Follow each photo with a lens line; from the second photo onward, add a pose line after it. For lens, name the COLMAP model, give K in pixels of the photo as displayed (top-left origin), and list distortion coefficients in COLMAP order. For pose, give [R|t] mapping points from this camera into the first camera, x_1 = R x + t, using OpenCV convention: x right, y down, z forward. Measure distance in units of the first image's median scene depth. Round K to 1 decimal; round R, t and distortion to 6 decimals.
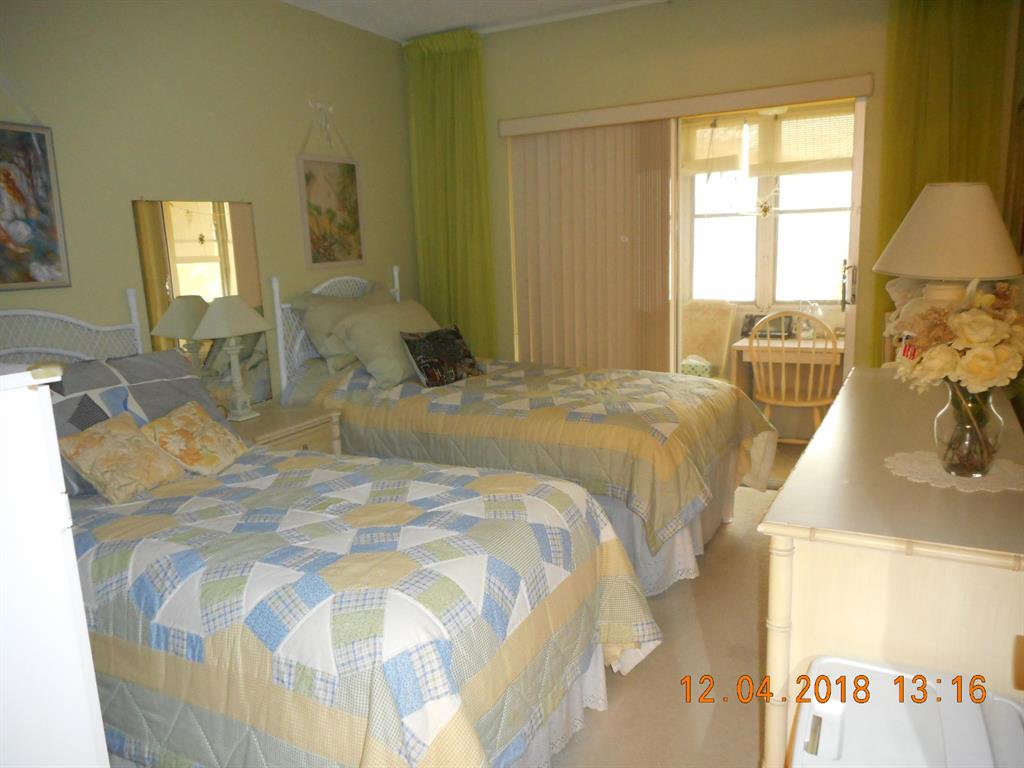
lens RADIAL K [[757.0, 0, 513.9], [0, 757.0, 388.4], [0, 0, 1]] dist [-0.021718, 0.011190]
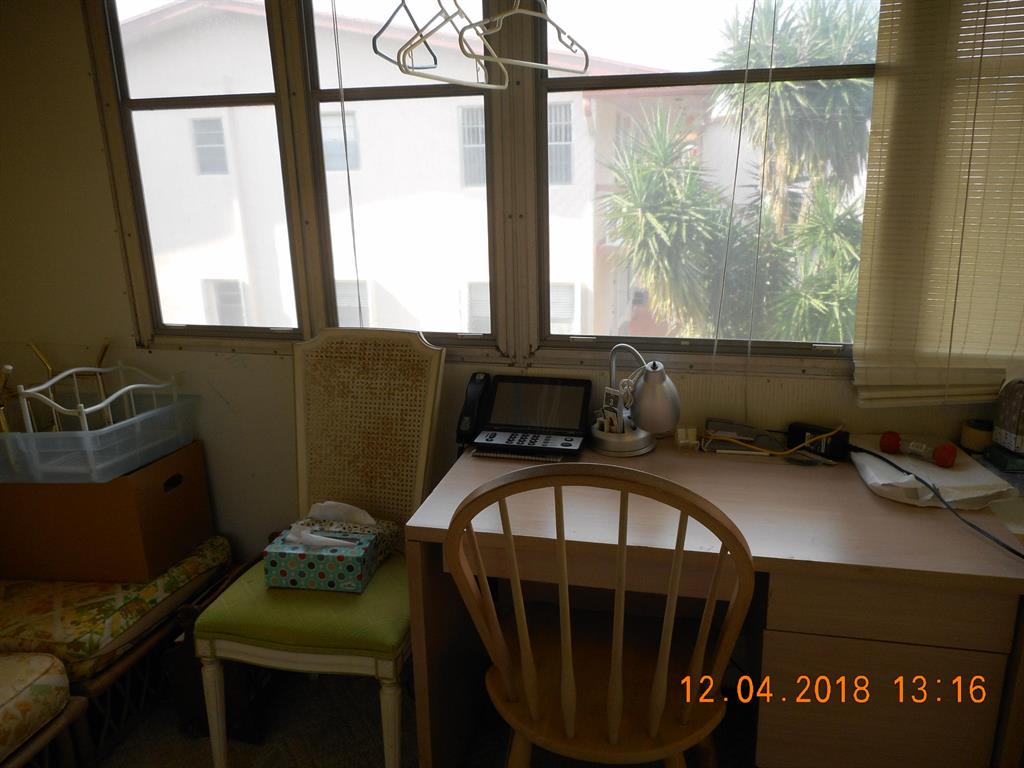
lens RADIAL K [[757.0, 0, 513.0], [0, 757.0, 381.1], [0, 0, 1]] dist [-0.021718, 0.011190]
pose [[0.966962, -0.054988, 0.248921, 0.235348], [0.033041, 0.995256, 0.091505, -0.128139], [-0.252772, -0.080257, 0.964192, 0.640351]]
